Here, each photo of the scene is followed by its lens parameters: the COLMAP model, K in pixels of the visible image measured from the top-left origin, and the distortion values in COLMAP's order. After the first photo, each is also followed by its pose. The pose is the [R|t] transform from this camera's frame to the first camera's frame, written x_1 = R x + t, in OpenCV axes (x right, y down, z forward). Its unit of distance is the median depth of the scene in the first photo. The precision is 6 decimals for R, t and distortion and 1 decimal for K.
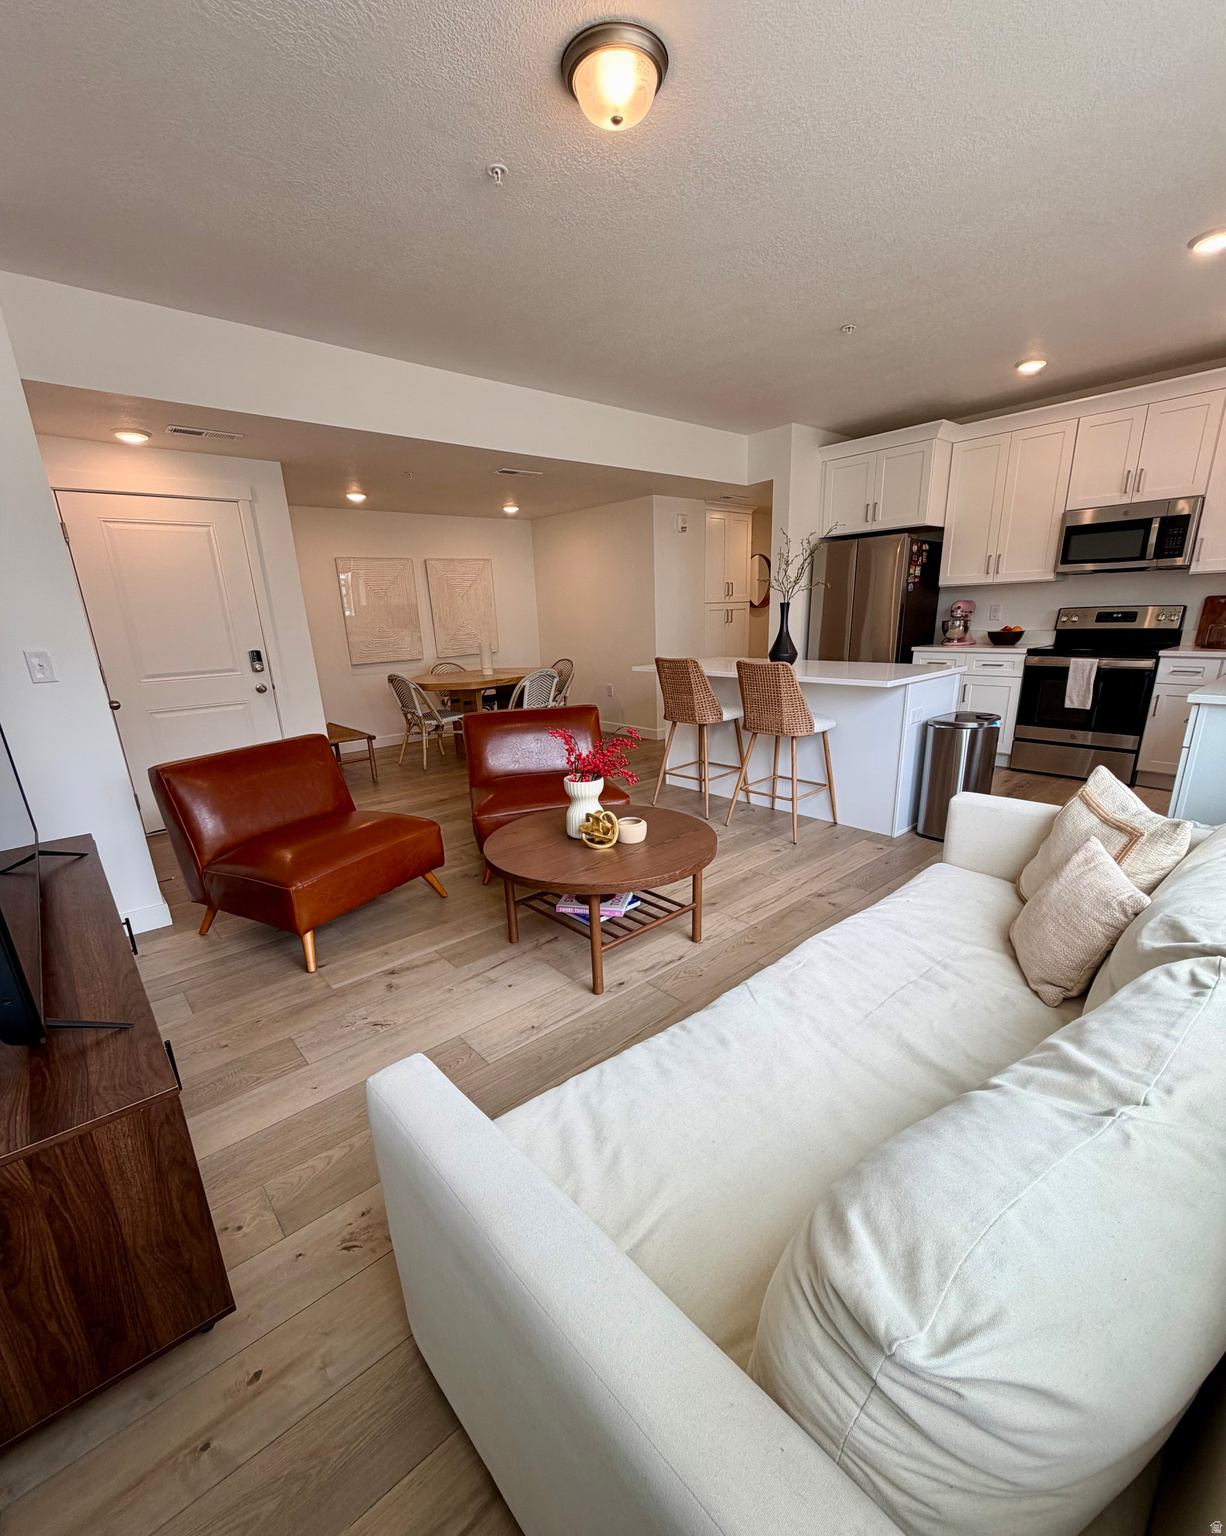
lens RADIAL K [[656.9, 0, 612.4], [0, 656.9, 816.2], [0, 0, 1]] dist [0.000414, 0.000165]
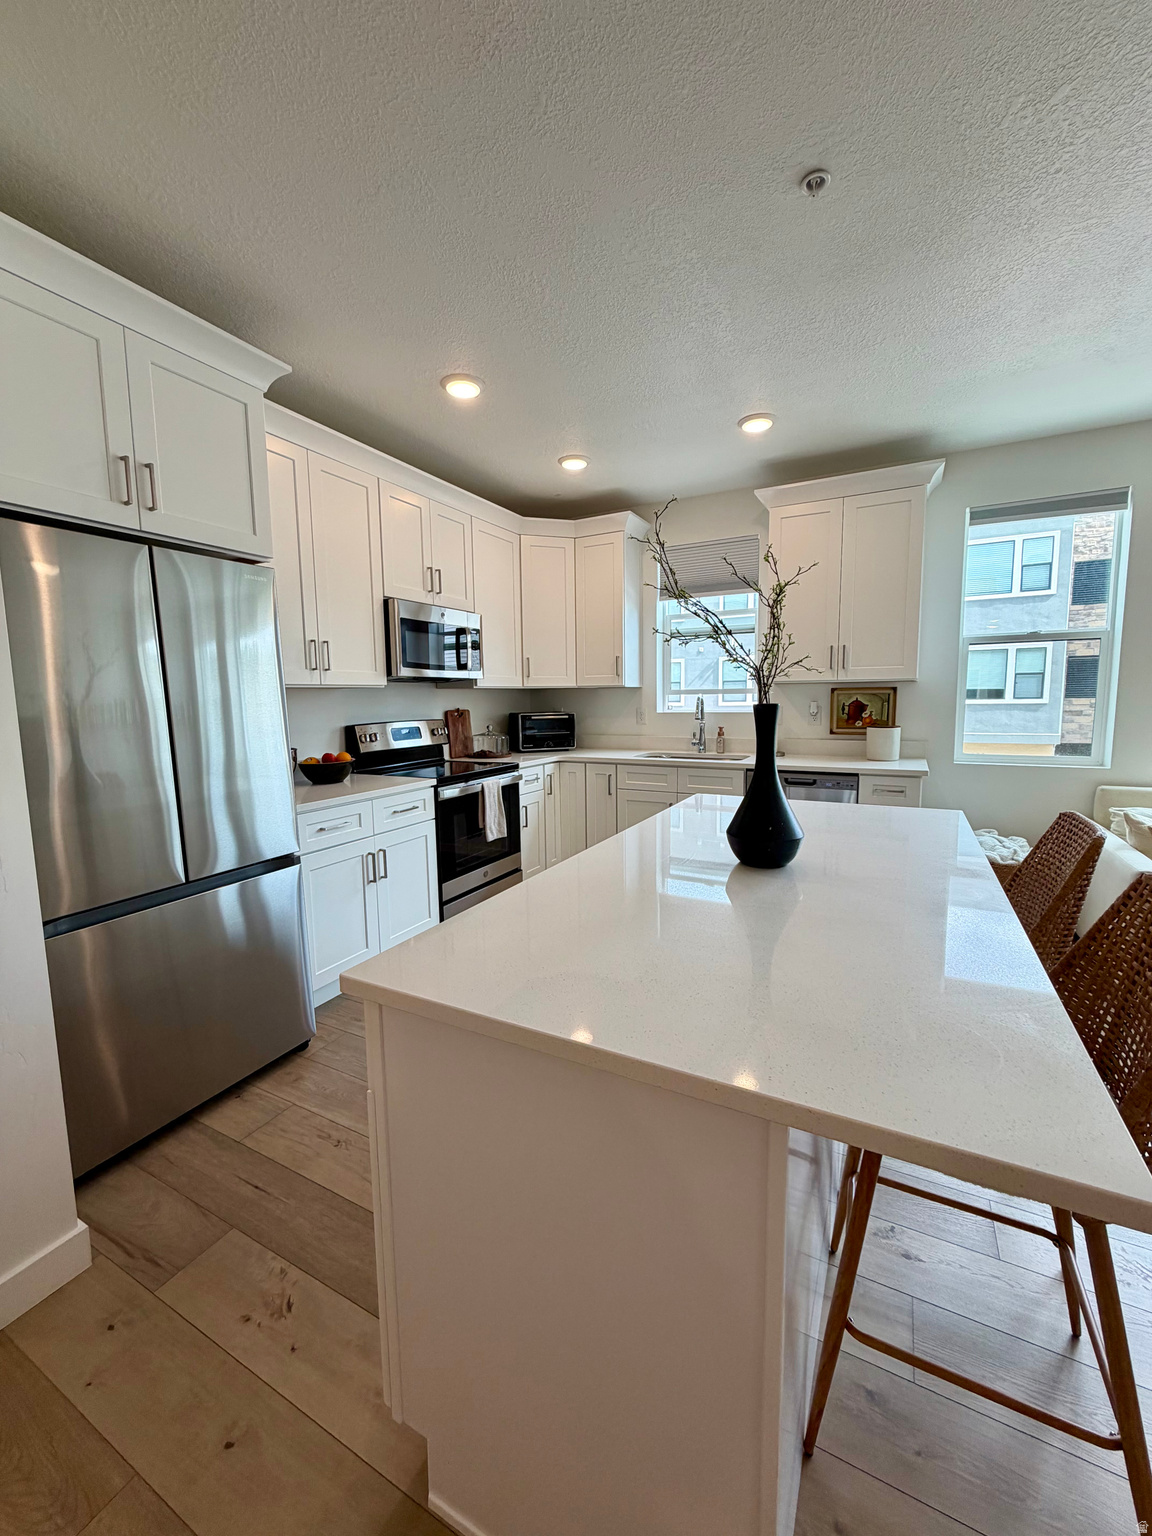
lens RADIAL K [[611.4, 0, 576.0], [0, 611.4, 768.0], [0, 0, 1]] dist [-0.001521, 0.001047]
pose [[-0.355736, -0.061621, 0.932553, -0.028158], [0.312309, 0.932625, 0.180760, -0.331396], [-0.880861, 0.355547, -0.312523, 1.053677]]
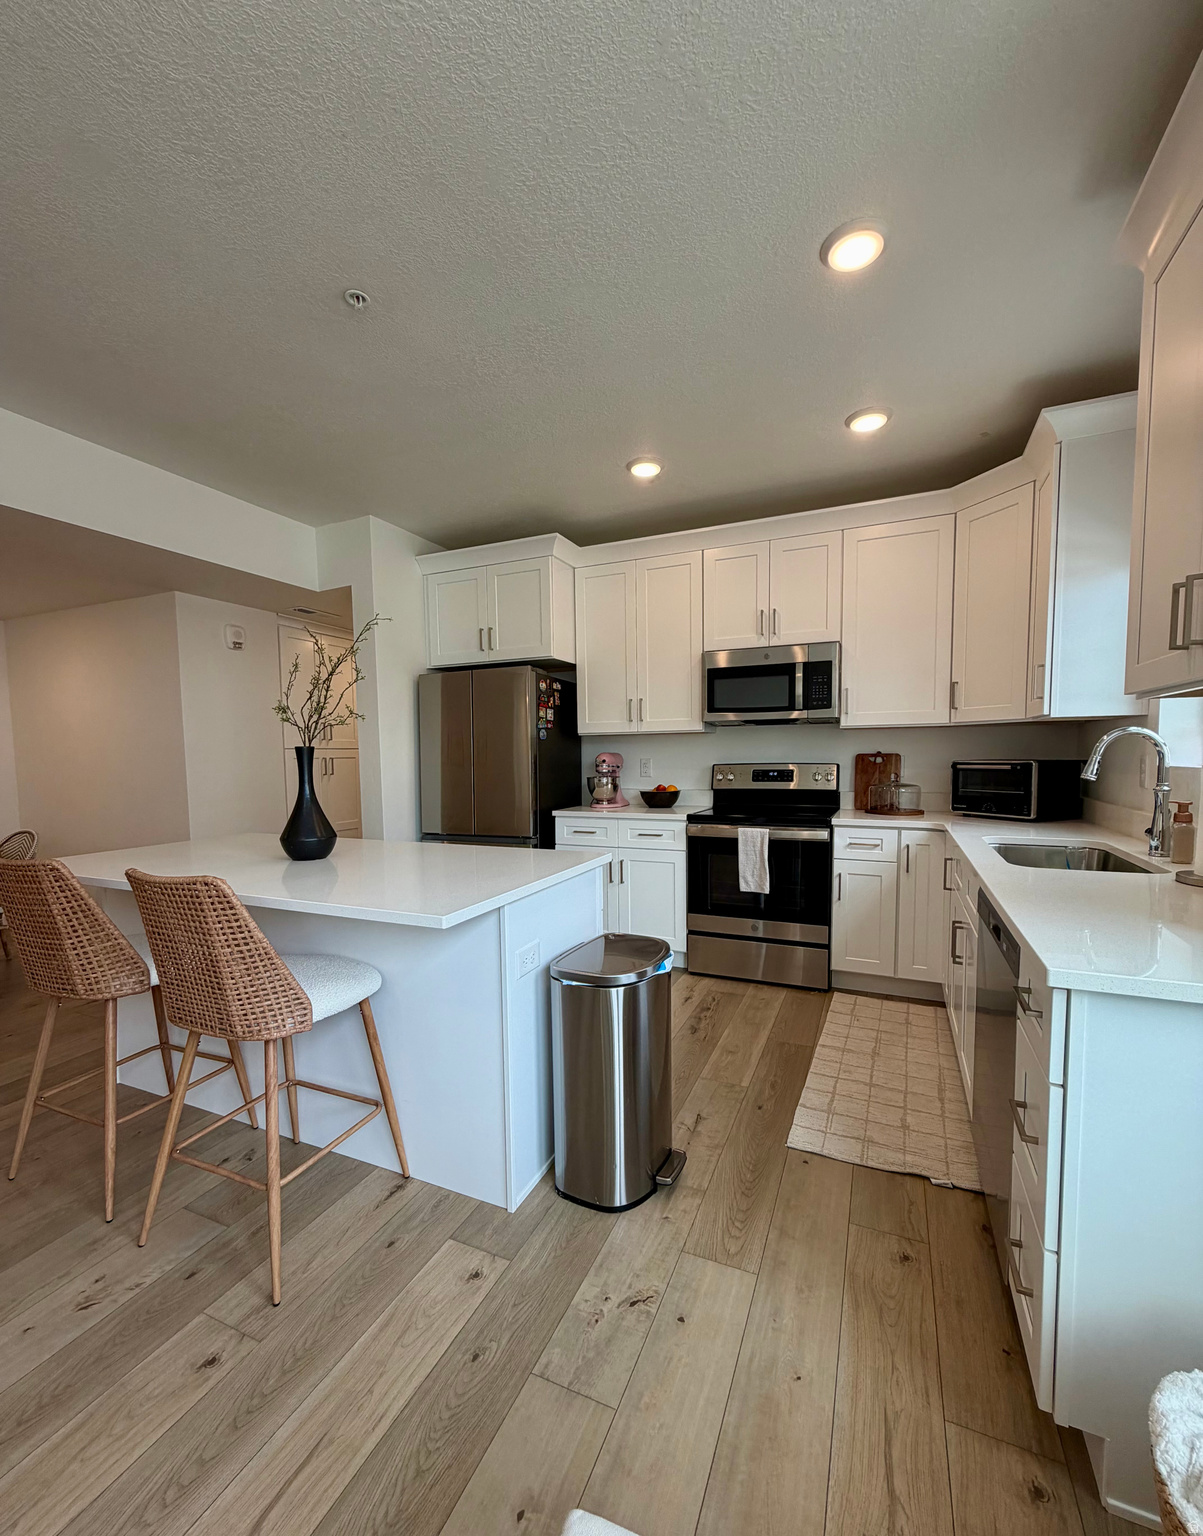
lens RADIAL K [[628.5, 0, 612.0], [0, 628.5, 794.7], [0, 0, 1]] dist [-0.000014, 0.000093]
pose [[0.903421, -0.004344, 0.428732, 0.236492], [0.109458, 0.969151, -0.220830, -0.123702], [-0.414547, 0.246431, 0.876027, 0.385141]]
